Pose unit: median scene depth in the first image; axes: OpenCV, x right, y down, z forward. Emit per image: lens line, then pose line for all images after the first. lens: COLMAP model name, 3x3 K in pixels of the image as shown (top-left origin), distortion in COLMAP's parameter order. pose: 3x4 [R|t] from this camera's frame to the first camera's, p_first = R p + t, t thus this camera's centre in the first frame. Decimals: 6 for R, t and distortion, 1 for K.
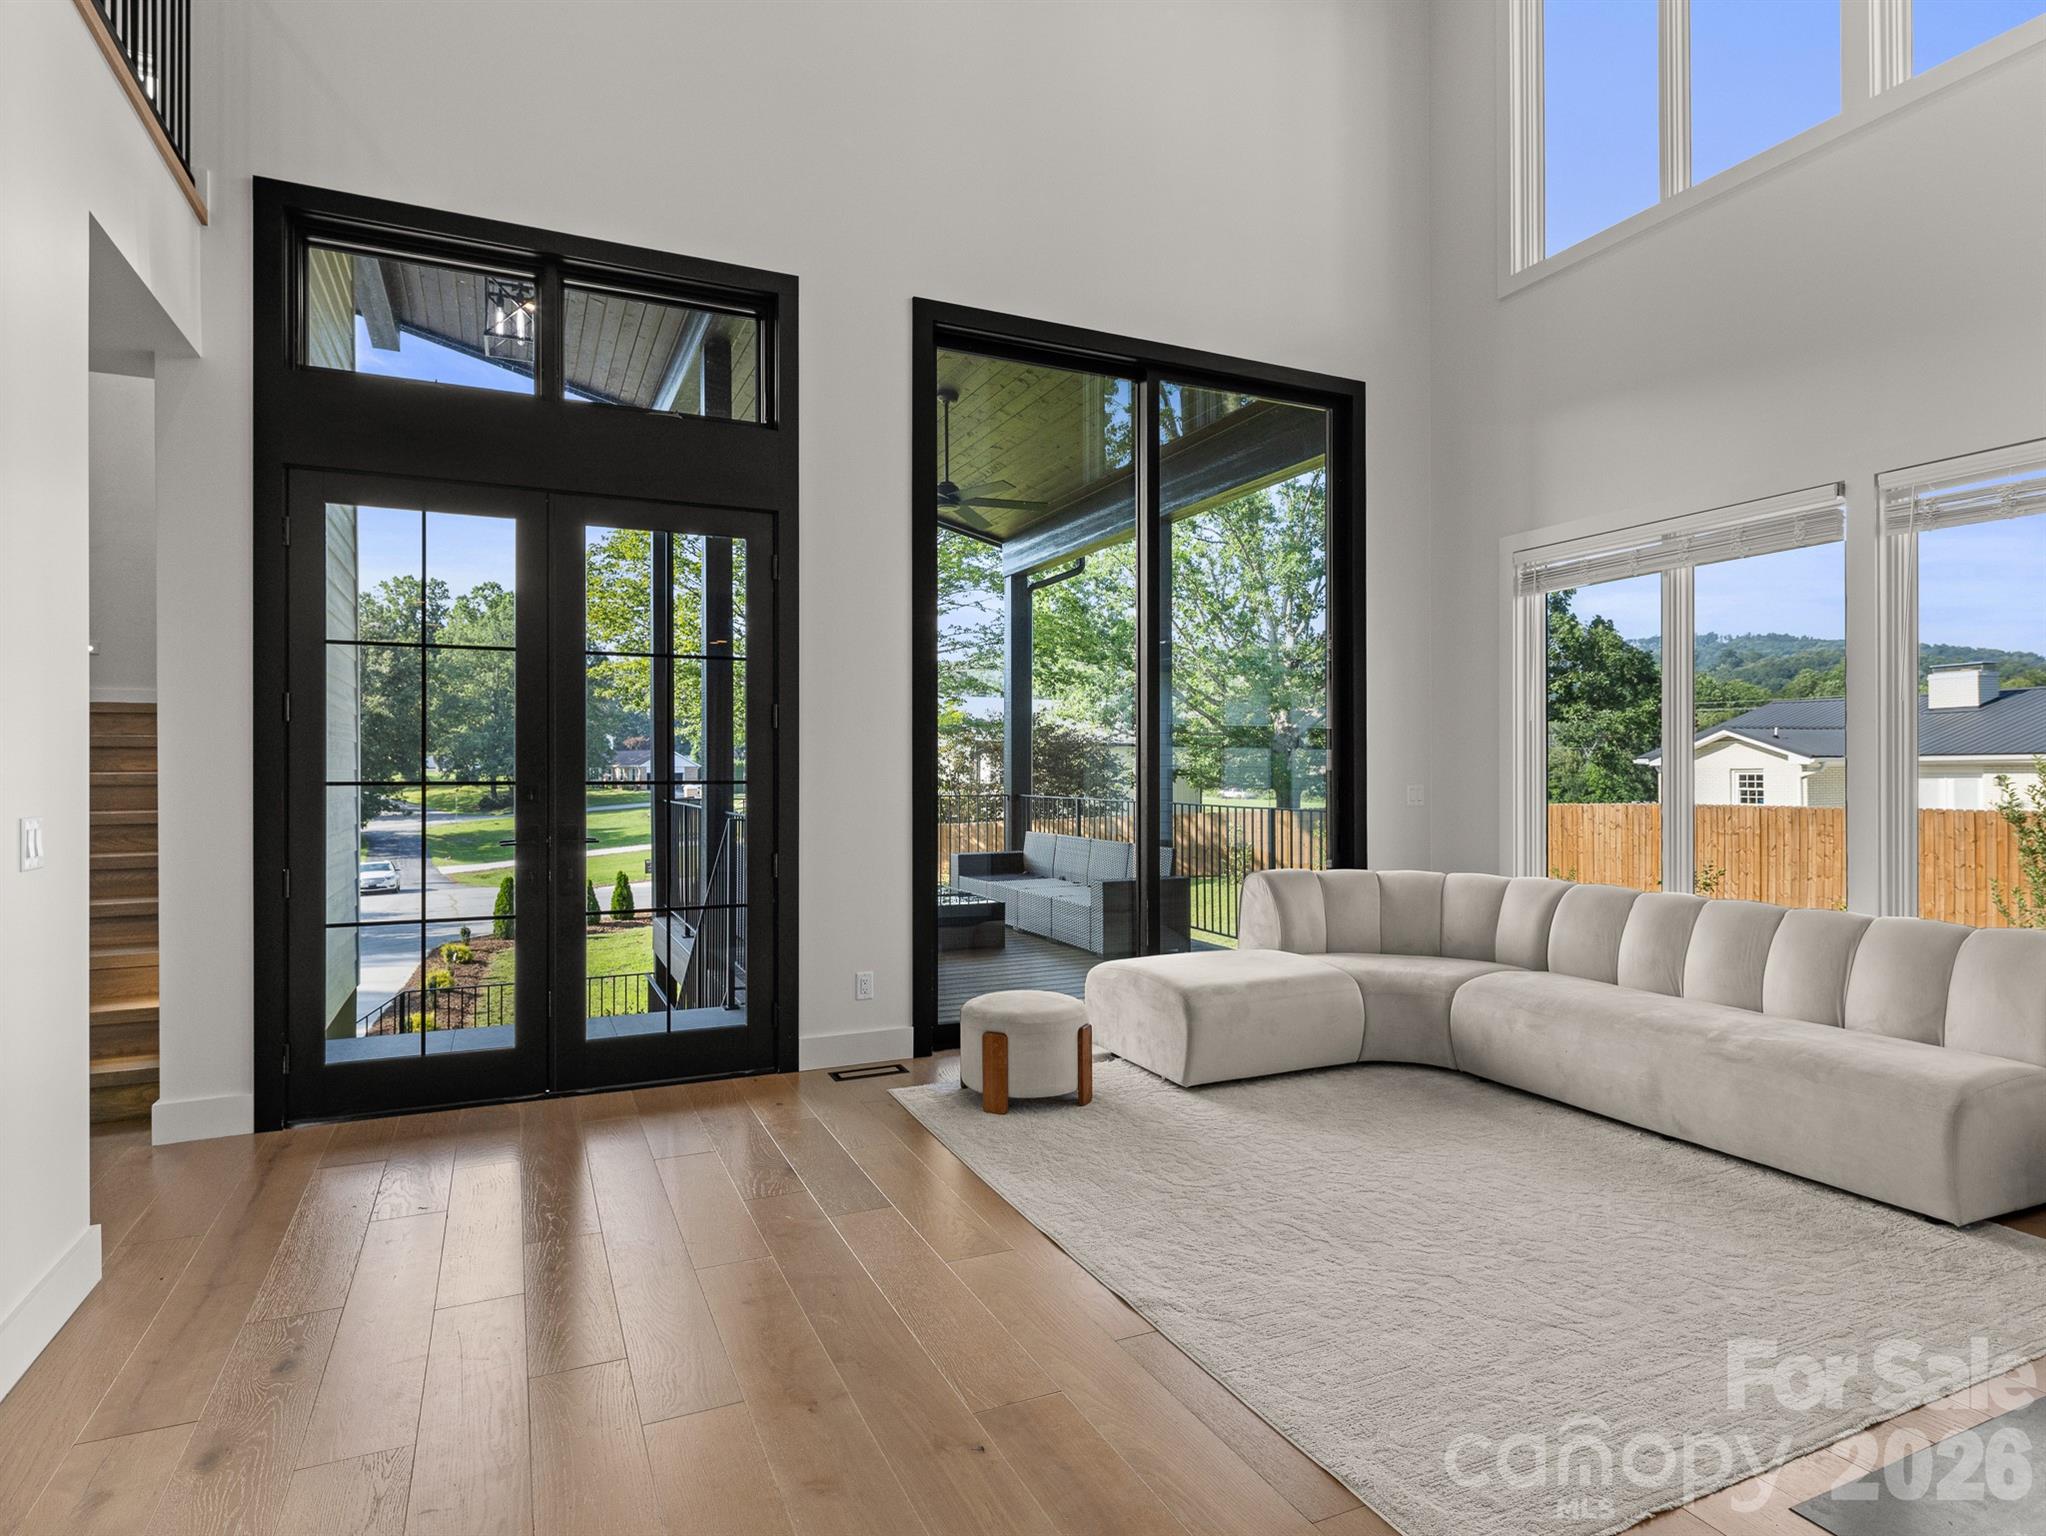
lens RADIAL K [[1120.6, 0, 1014.4], [0, 1120.6, 762.9], [0, 0, 1]] dist [0.004289, -0.001414]
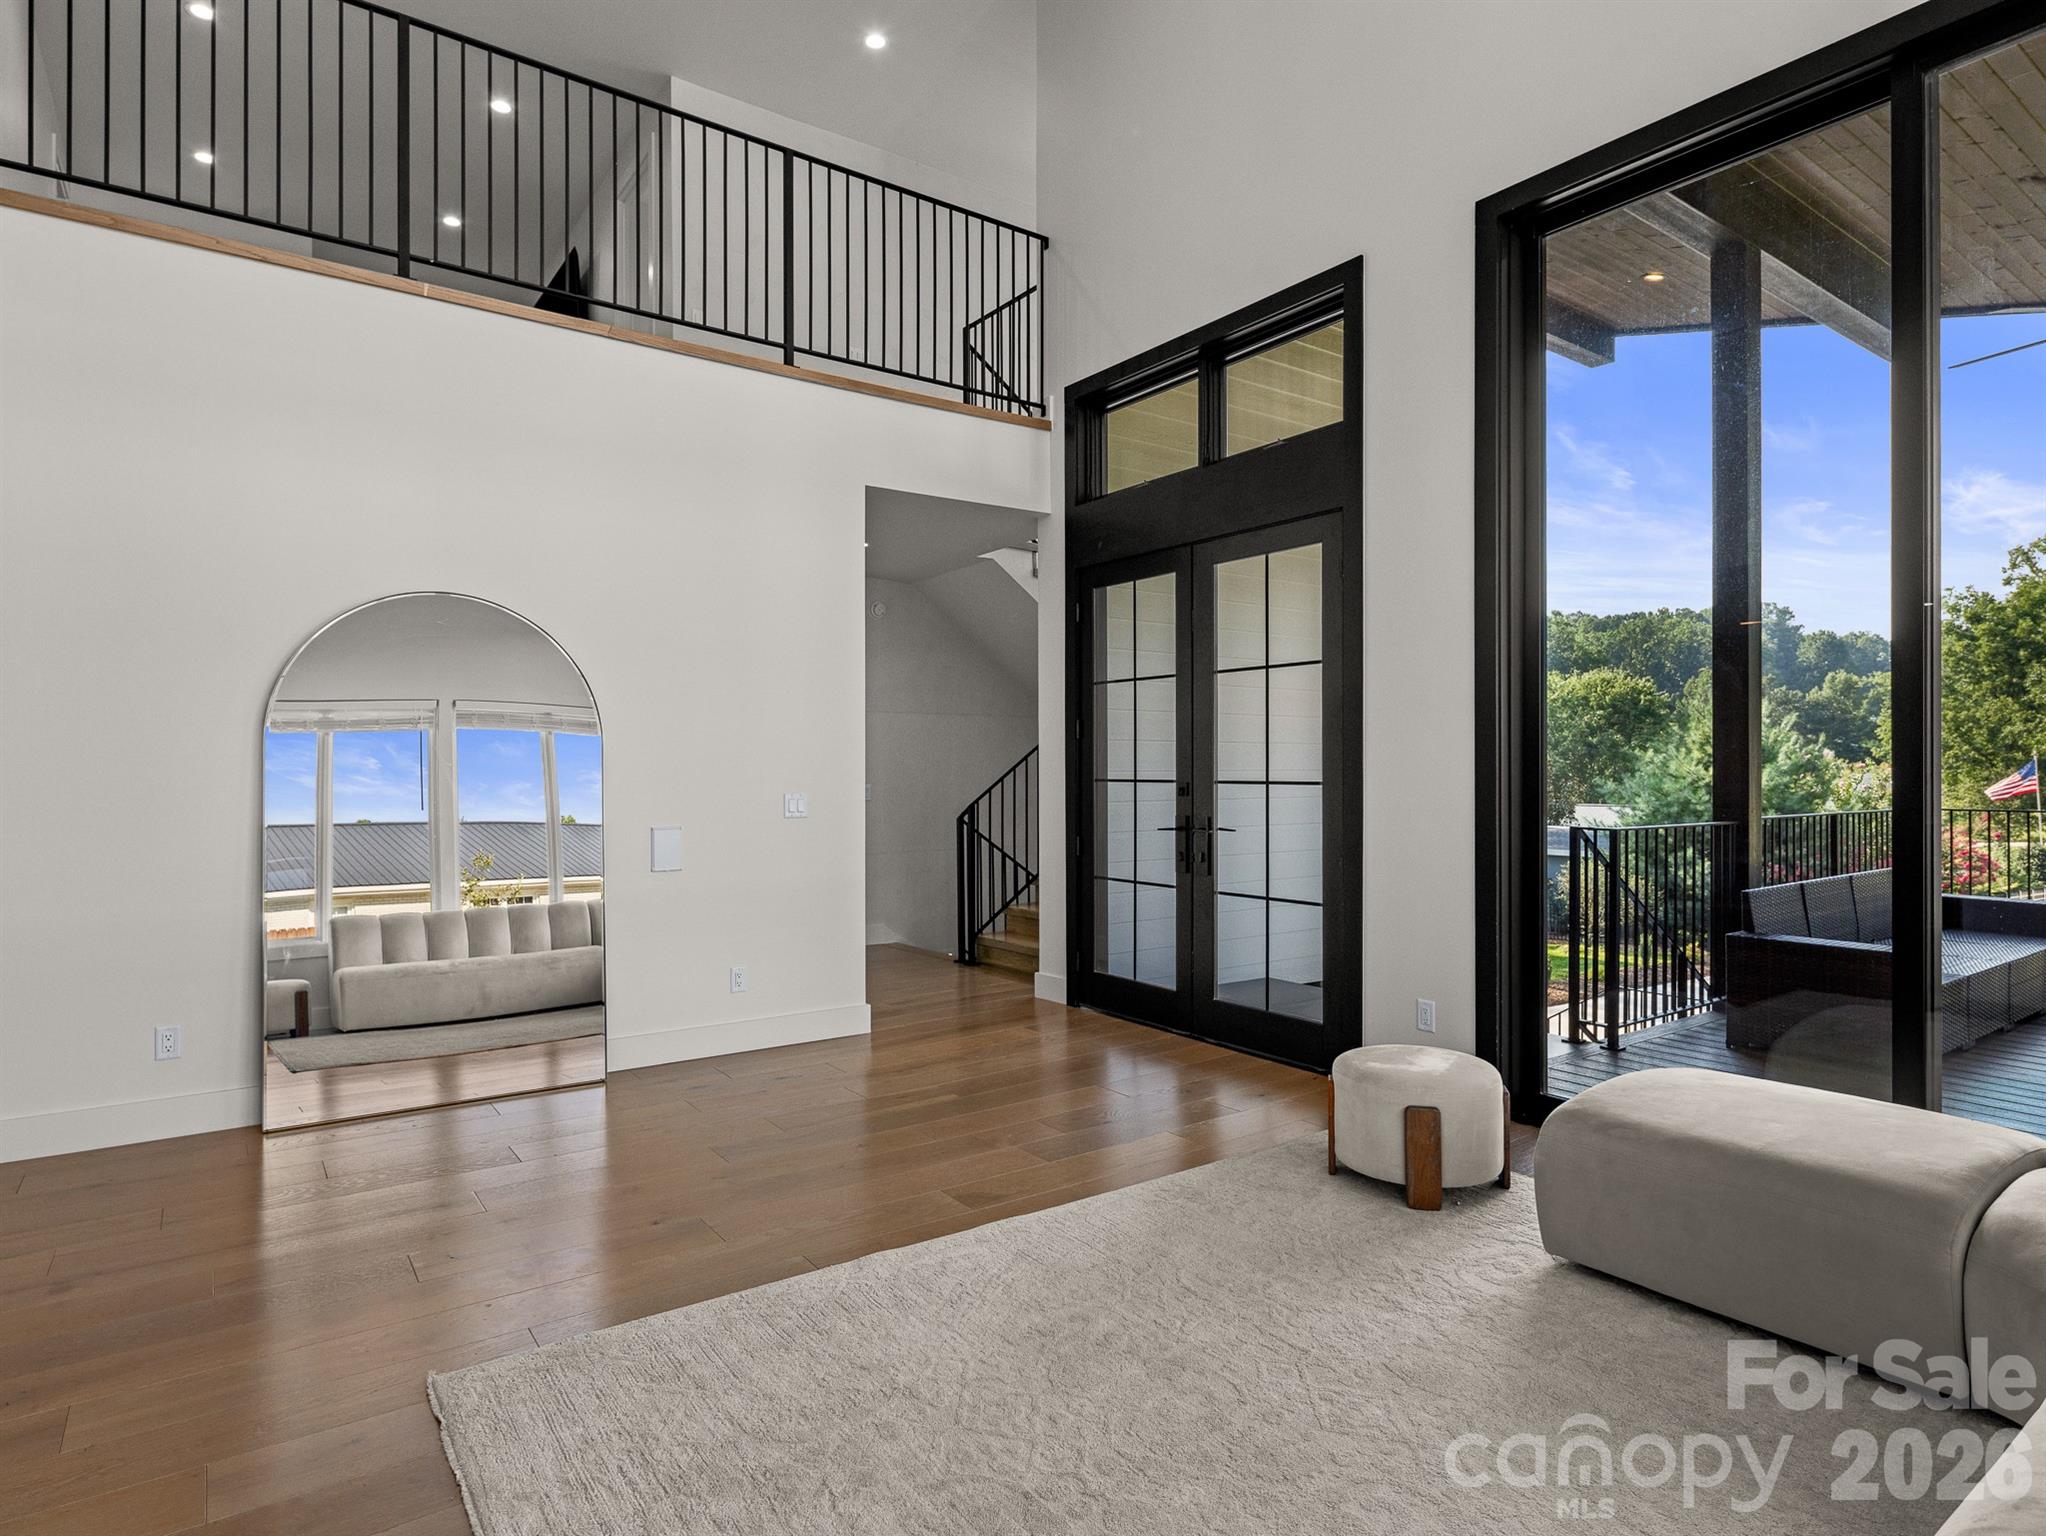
lens RADIAL K [[1120.6, 0, 1021.8], [0, 1120.6, 770.2], [0, 0, 1]] dist [0.004289, -0.001414]
pose [[0.195479, 0.002487, -0.980705, 0.776537], [0.005362, 0.999979, 0.003605, 0.000014], [0.980693, -0.005963, 0.195461, 0.595559]]
